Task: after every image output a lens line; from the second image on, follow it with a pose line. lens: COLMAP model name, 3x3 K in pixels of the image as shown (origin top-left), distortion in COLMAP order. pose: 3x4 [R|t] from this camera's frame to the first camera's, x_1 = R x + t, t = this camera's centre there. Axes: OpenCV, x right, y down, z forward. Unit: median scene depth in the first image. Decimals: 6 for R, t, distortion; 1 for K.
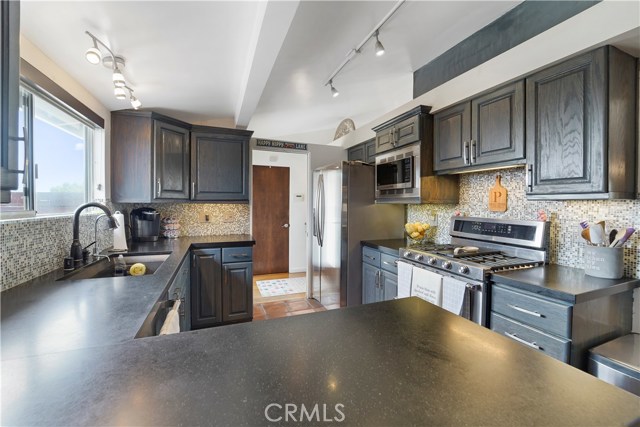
lens RADIAL K [[268.1, 0, 317.8], [0, 268.1, 210.7], [0, 0, 1]] dist [-0.017038, -0.000877]
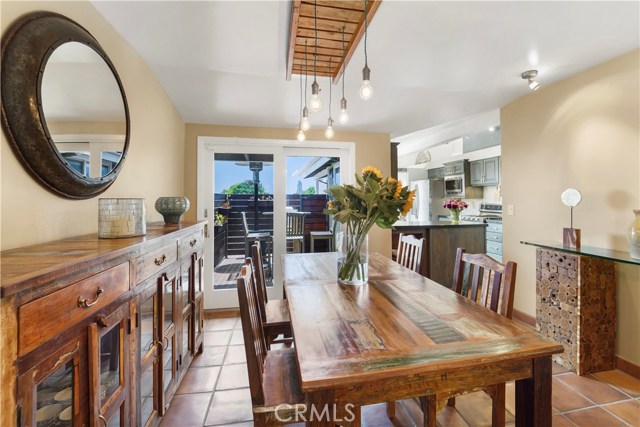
lens RADIAL K [[268.1, 0, 323.0], [0, 268.1, 194.5], [0, 0, 1]] dist [-0.017038, -0.000877]
pose [[0.982201, -0.012744, -0.187399, -0.429497], [0.004940, 0.999103, -0.042049, 0.035956], [0.187766, 0.040375, 0.981384, -1.607086]]
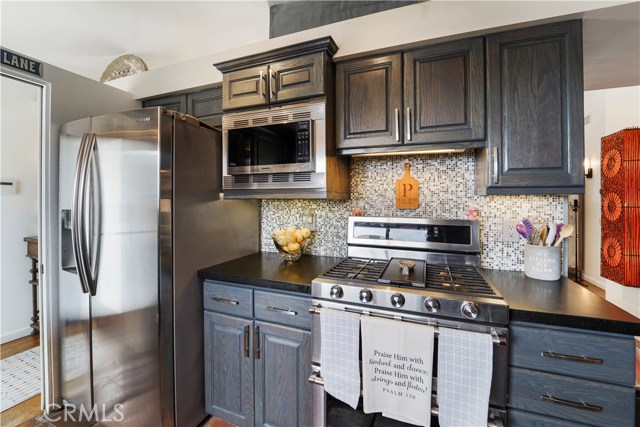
lens RADIAL K [[268.1, 0, 320.2], [0, 268.1, 202.1], [0, 0, 1]] dist [-0.017038, -0.000877]
pose [[0.675356, -0.011845, 0.737396, -0.074226], [0.020270, 0.999791, -0.002505, -0.017397], [-0.737213, 0.016638, 0.675456, 0.569132]]
